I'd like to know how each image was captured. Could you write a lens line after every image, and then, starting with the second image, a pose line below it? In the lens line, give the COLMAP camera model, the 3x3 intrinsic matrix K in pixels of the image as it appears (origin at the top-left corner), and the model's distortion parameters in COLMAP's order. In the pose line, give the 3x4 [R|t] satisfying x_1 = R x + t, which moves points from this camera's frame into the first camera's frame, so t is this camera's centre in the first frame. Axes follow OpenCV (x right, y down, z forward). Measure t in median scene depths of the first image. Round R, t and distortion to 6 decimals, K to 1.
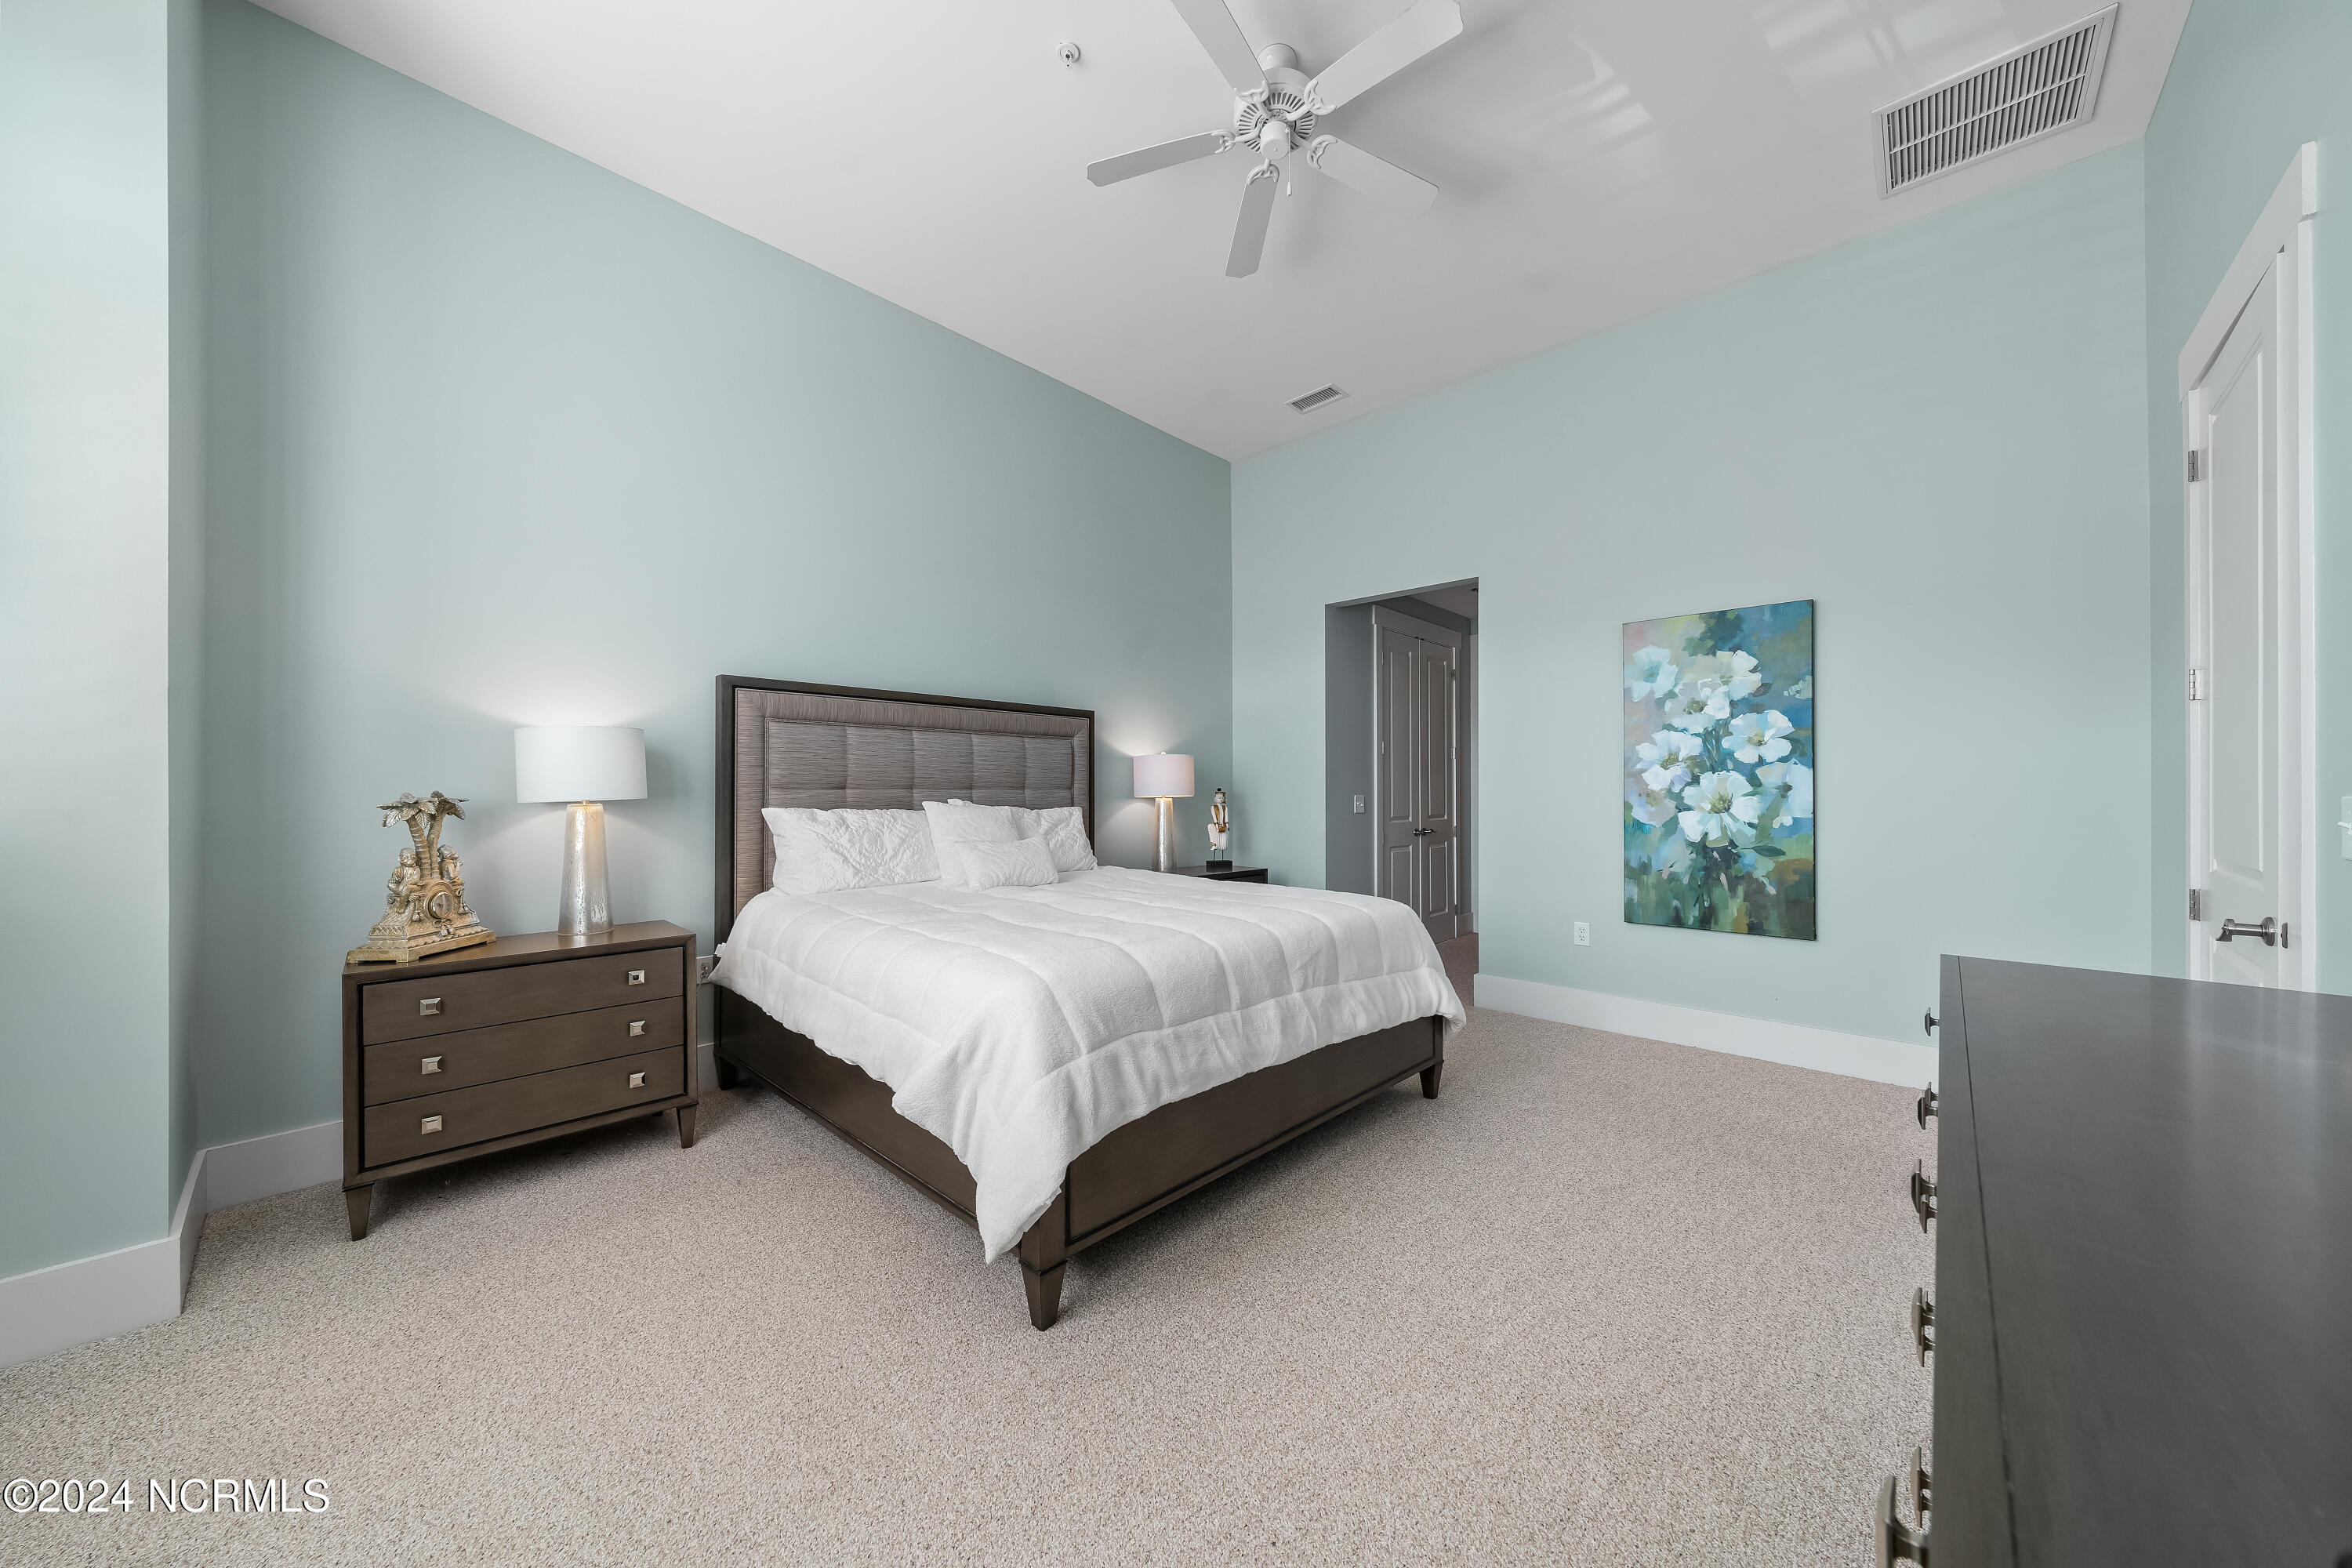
lens RADIAL K [[813.5, 0, 1178.5], [0, 813.5, 787.6], [0, 0, 1]] dist [-0.002829, -0.000571]
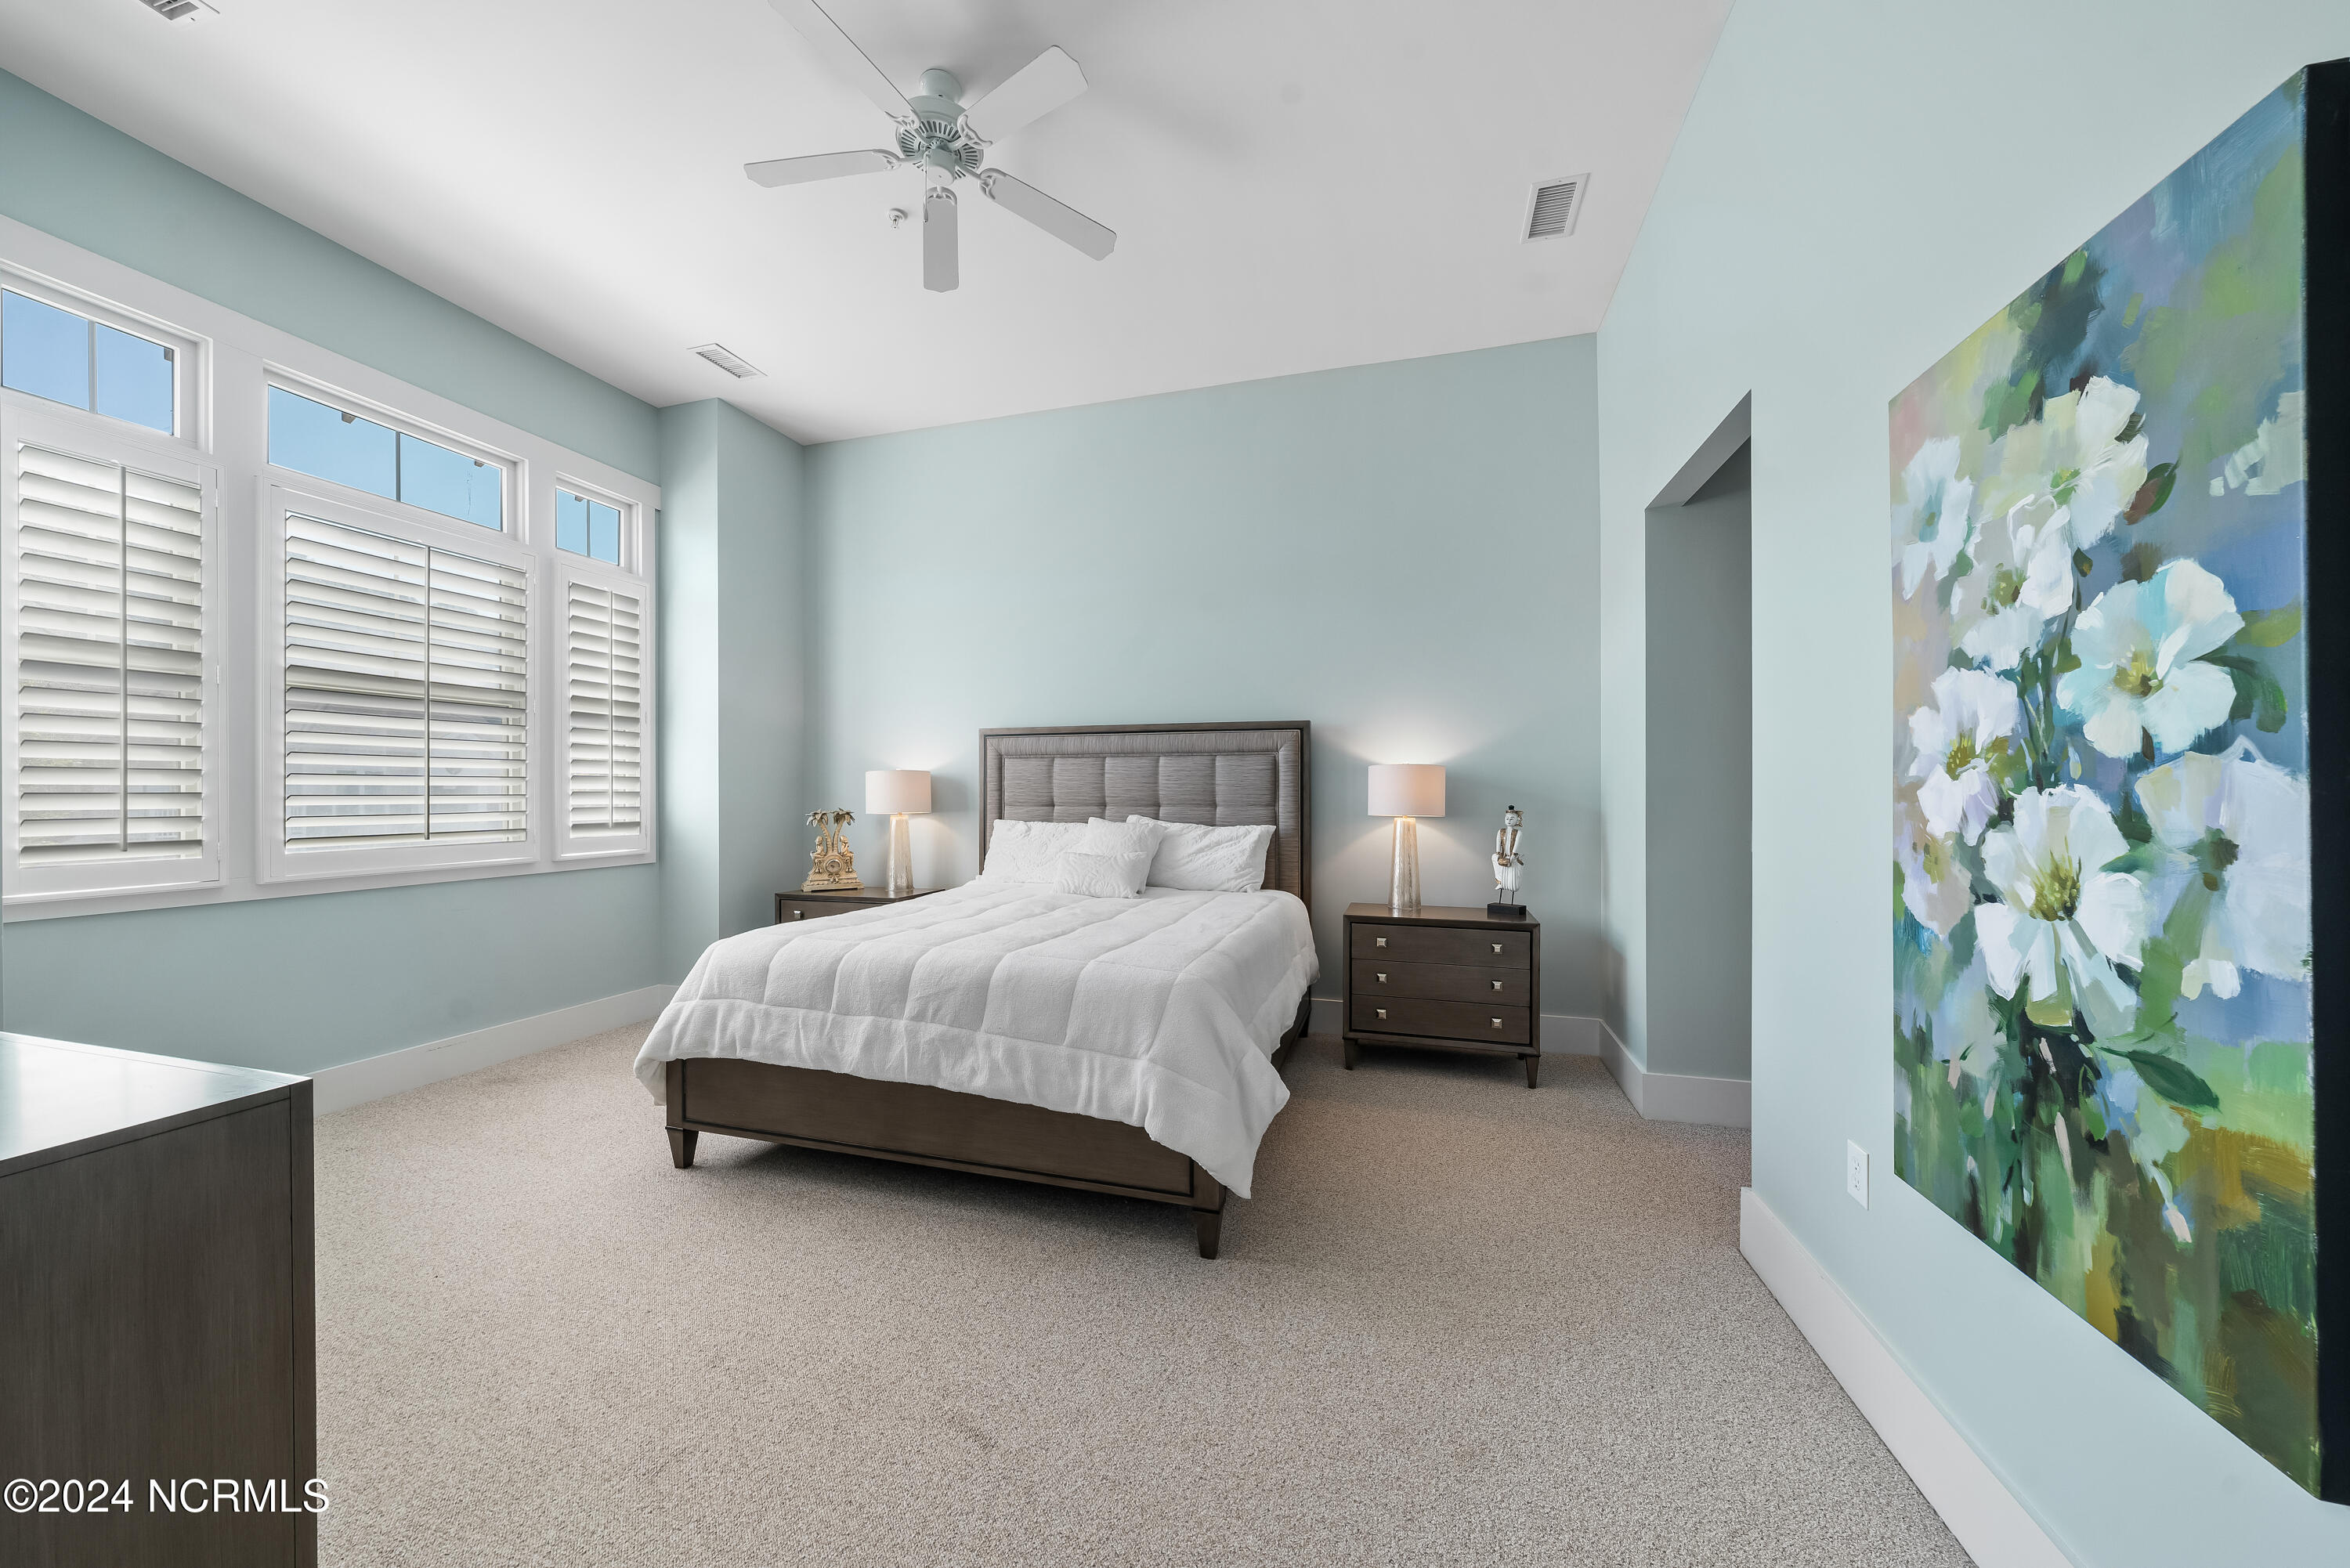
lens RADIAL K [[812.7, 0, 1174.8], [0, 812.7, 792.0], [0, 0, 1]] dist [-0.002829, -0.000571]
pose [[0.449848, -0.002227, -0.893102, 0.798721], [0.006955, 0.999975, 0.001010, -0.020483], [0.893078, -0.006666, 0.449852, 0.564440]]
